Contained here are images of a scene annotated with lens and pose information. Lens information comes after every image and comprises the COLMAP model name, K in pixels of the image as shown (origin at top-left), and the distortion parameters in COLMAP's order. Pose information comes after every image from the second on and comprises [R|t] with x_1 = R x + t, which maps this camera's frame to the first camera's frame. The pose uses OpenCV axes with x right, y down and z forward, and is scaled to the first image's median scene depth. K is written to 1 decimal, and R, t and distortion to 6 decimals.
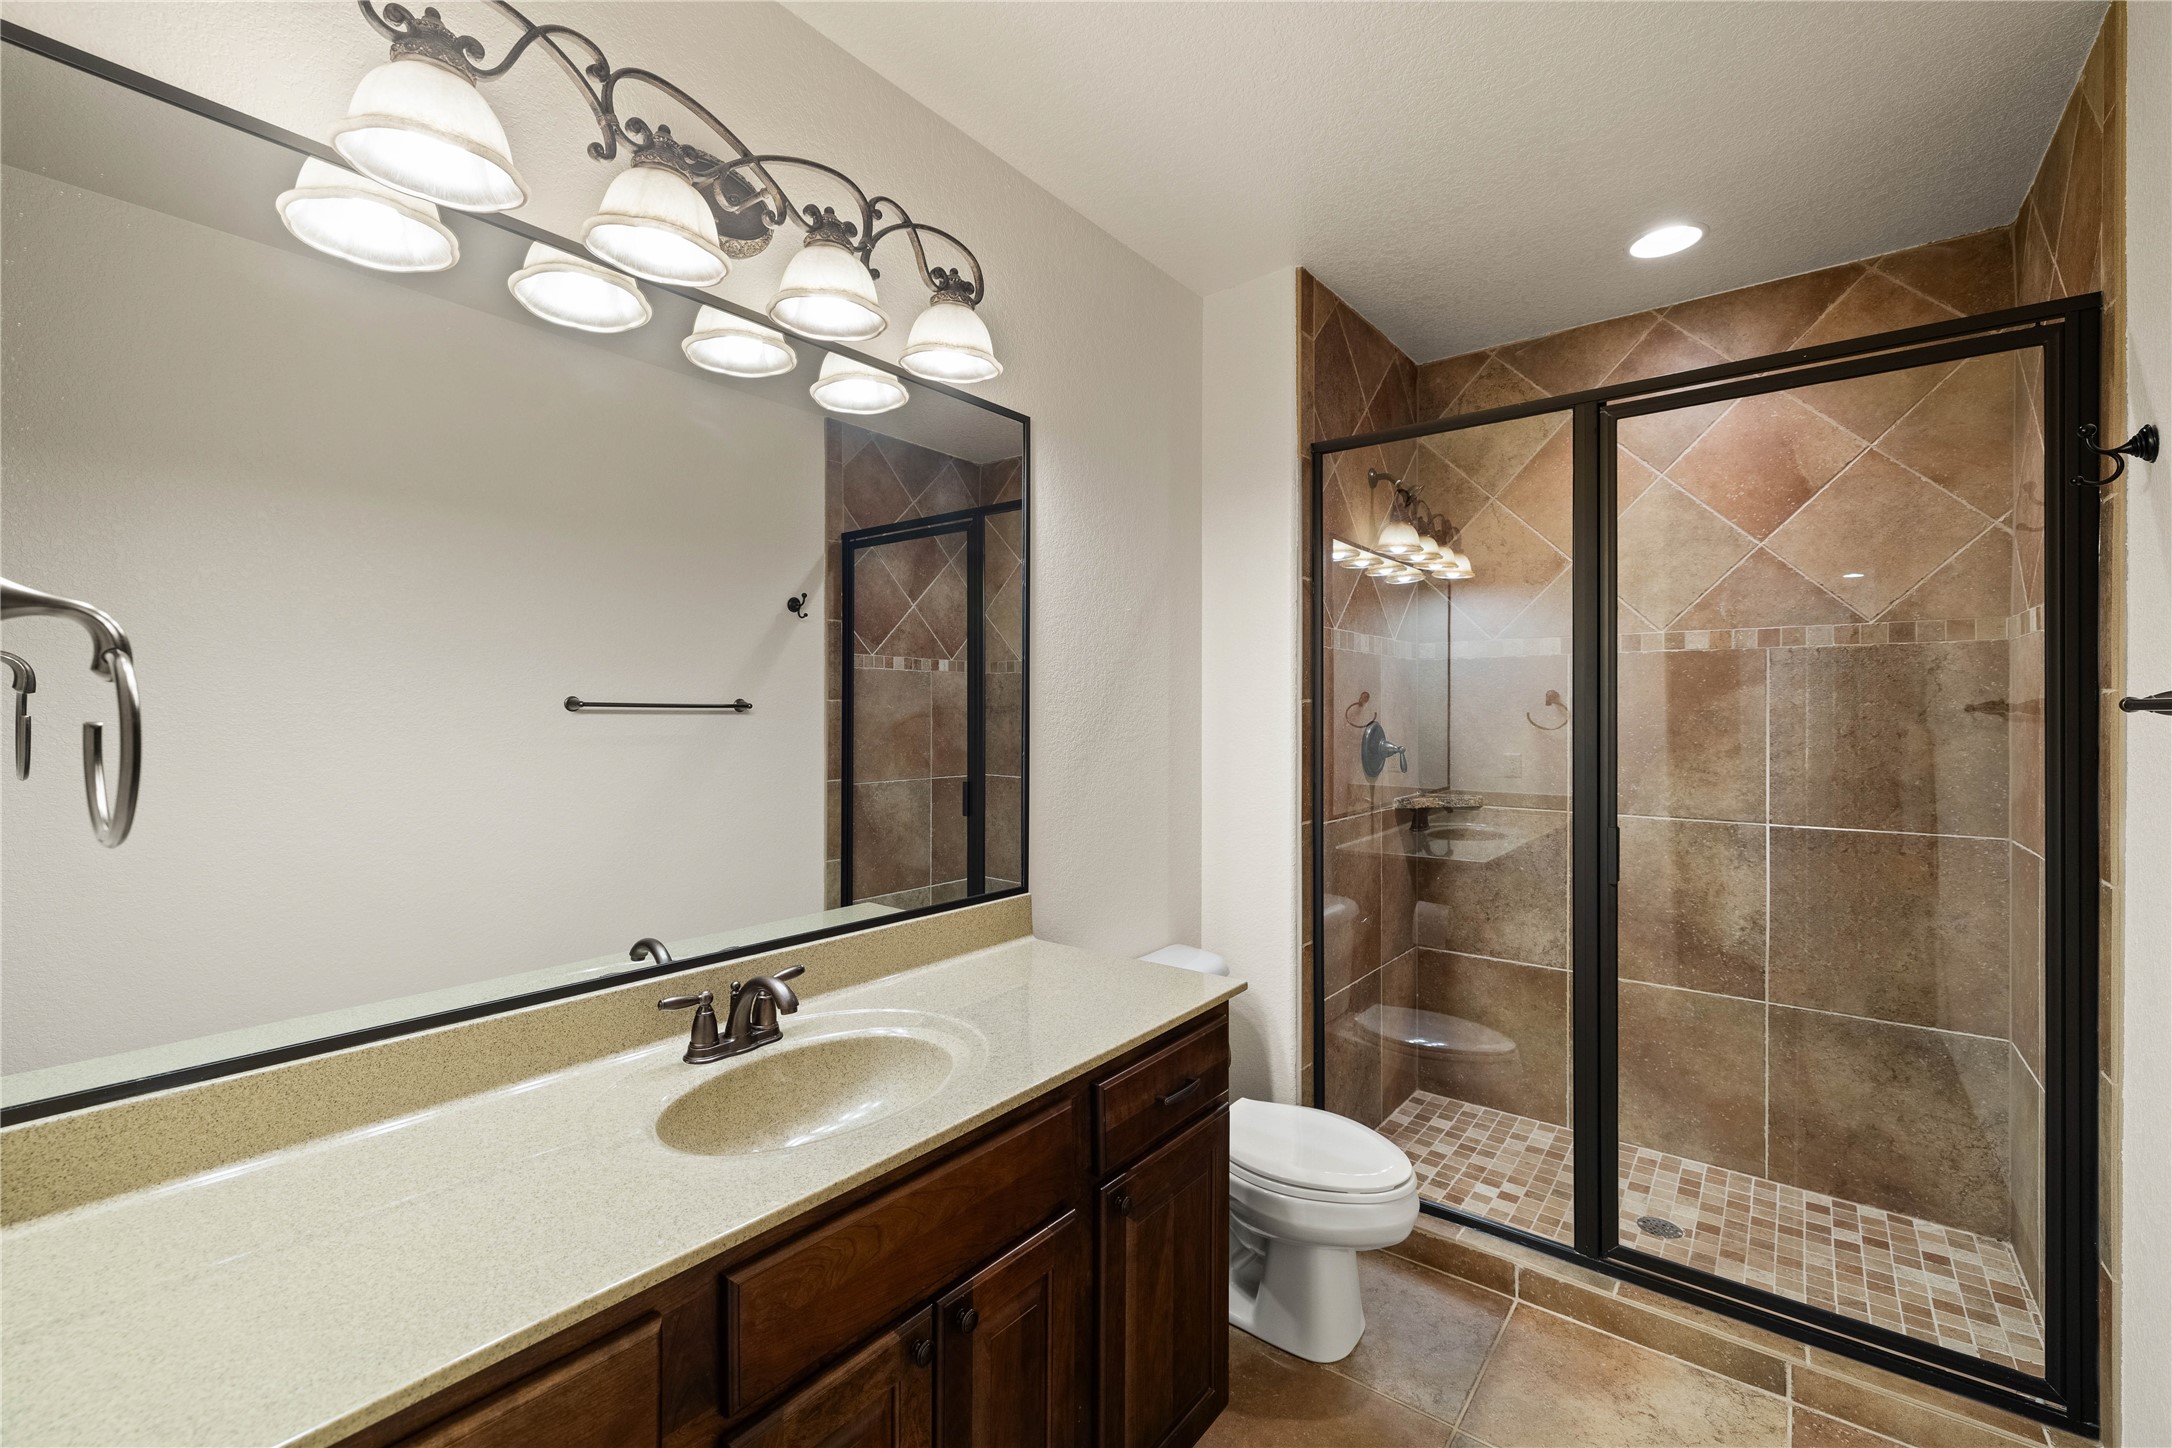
lens RADIAL K [[916.7, 0, 1080.3], [0, 916.7, 709.5], [0, 0, 1]] dist [-0.000410, -0.000100]
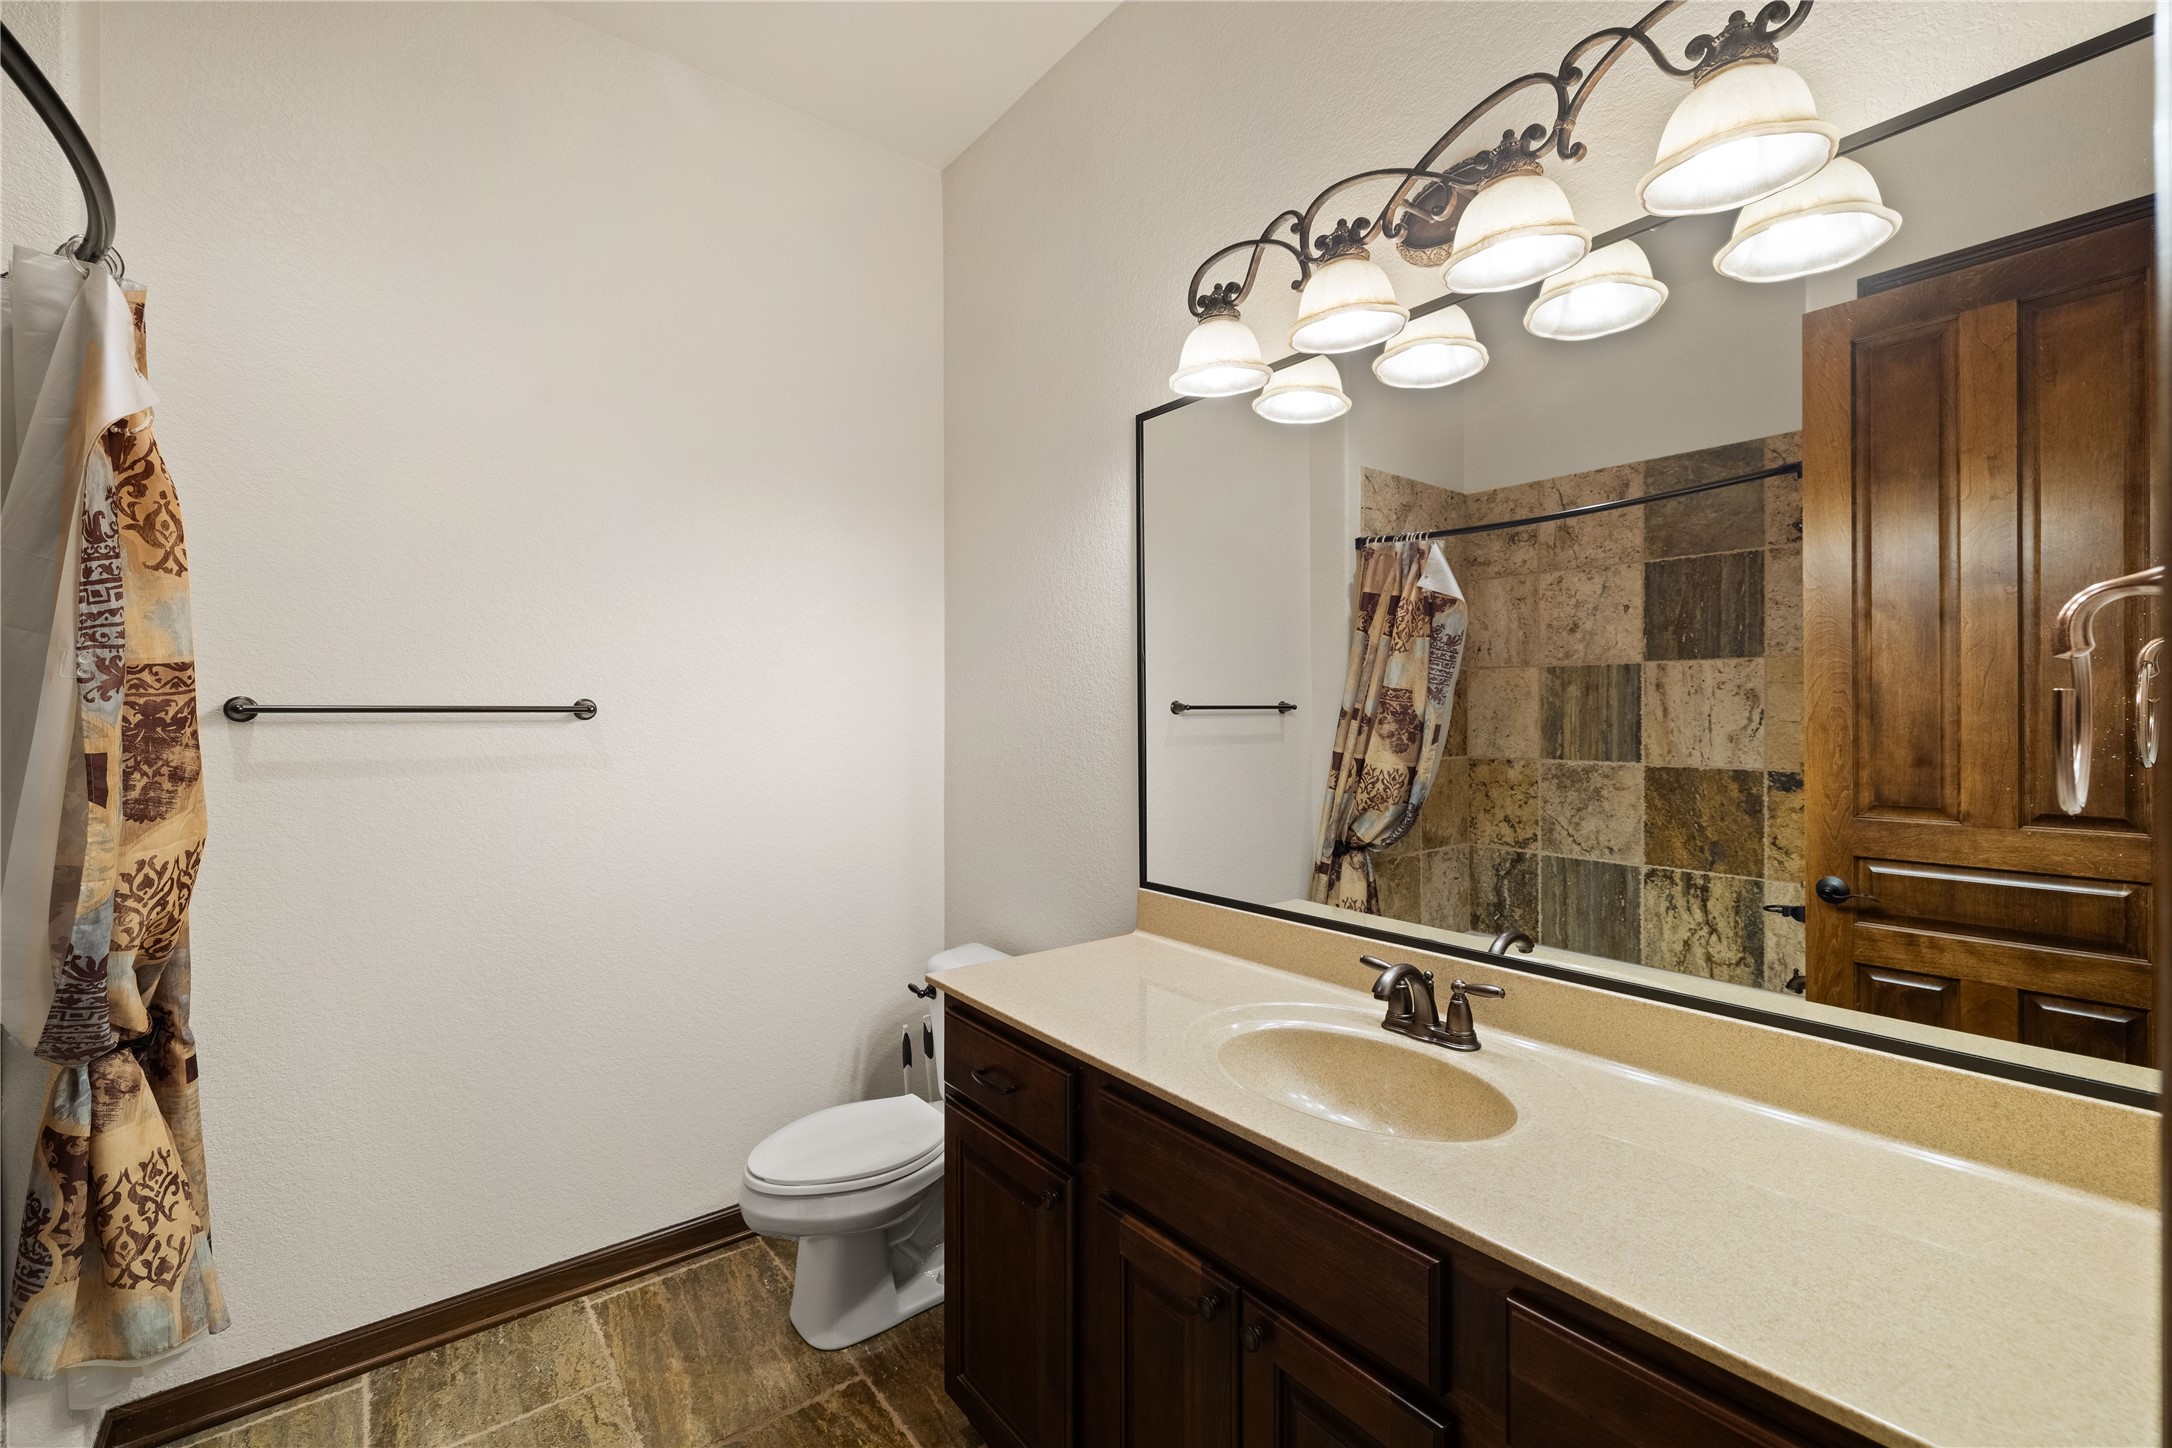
lens RADIAL K [[916.7, 0, 1080.3], [0, 916.7, 709.5], [0, 0, 1]] dist [-0.000410, -0.000100]
pose [[-0.253901, 0.007547, -0.967201, 0.732927], [0.009810, 0.999938, 0.005228, -0.009106], [0.967180, -0.008161, -0.253960, 0.899454]]
